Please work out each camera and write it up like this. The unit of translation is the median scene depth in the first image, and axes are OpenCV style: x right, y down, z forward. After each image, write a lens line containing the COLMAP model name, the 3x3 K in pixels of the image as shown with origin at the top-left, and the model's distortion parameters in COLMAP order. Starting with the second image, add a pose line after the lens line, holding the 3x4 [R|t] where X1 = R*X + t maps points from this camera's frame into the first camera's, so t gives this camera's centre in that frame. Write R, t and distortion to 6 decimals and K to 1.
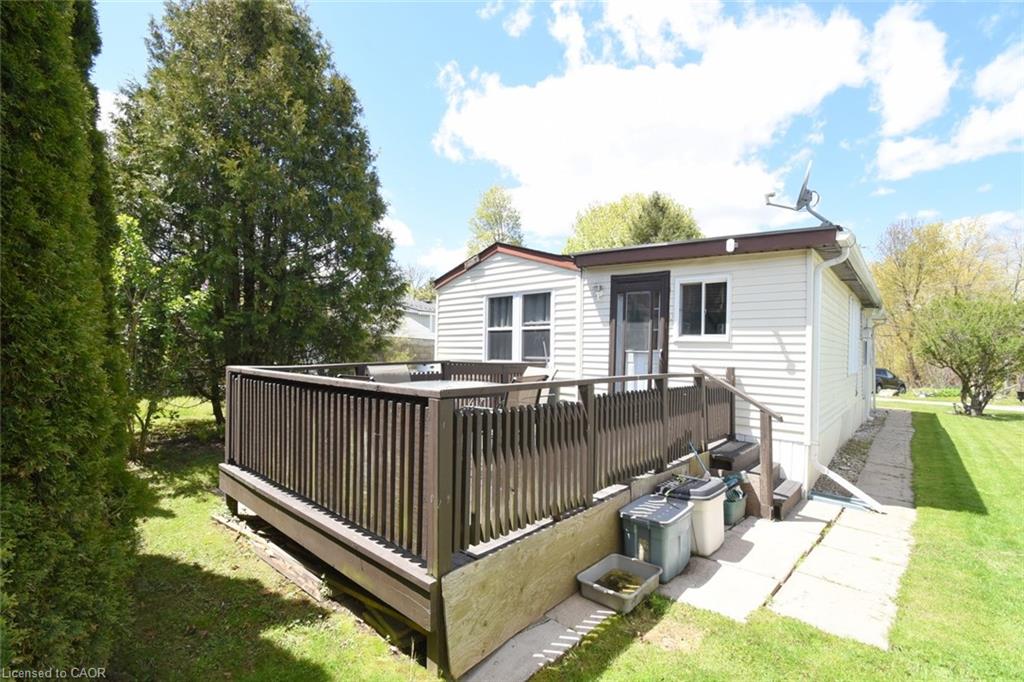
lens RADIAL K [[456.3, 0, 511.9], [0, 456.3, 342.6], [0, 0, 1]] dist [0.005599, 0.000147]
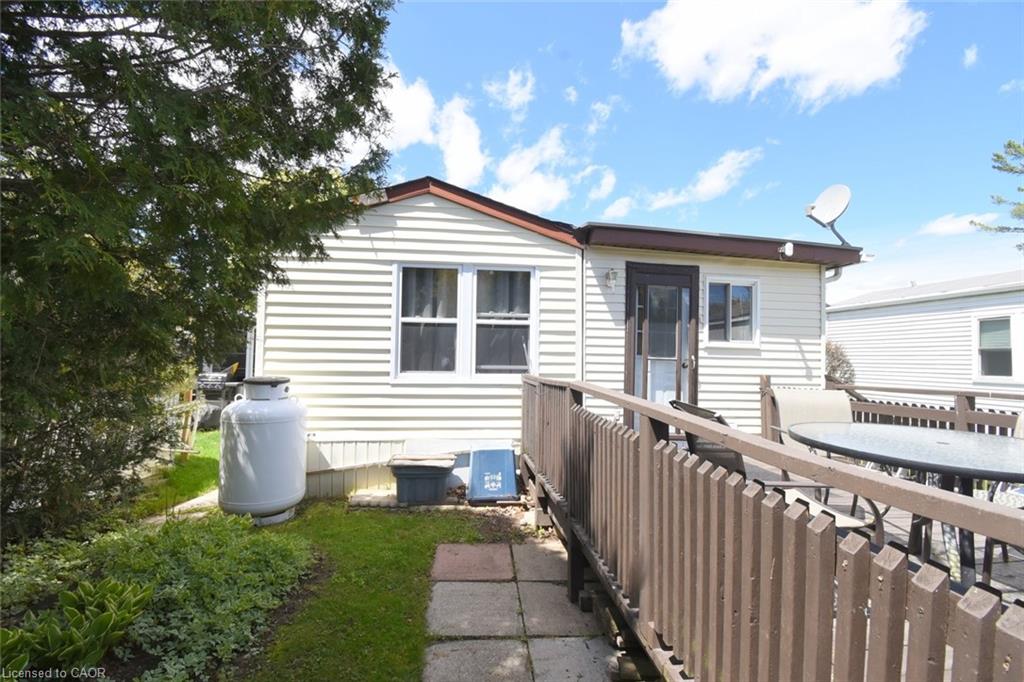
lens RADIAL K [[456.3, 0, 511.9], [0, 456.3, 345.9], [0, 0, 1]] dist [0.005599, 0.000147]
pose [[0.670988, 0.007279, 0.741433, -0.474253], [-0.020582, 0.999749, 0.008812, -0.004422], [-0.741183, -0.021173, 0.670969, 0.592038]]
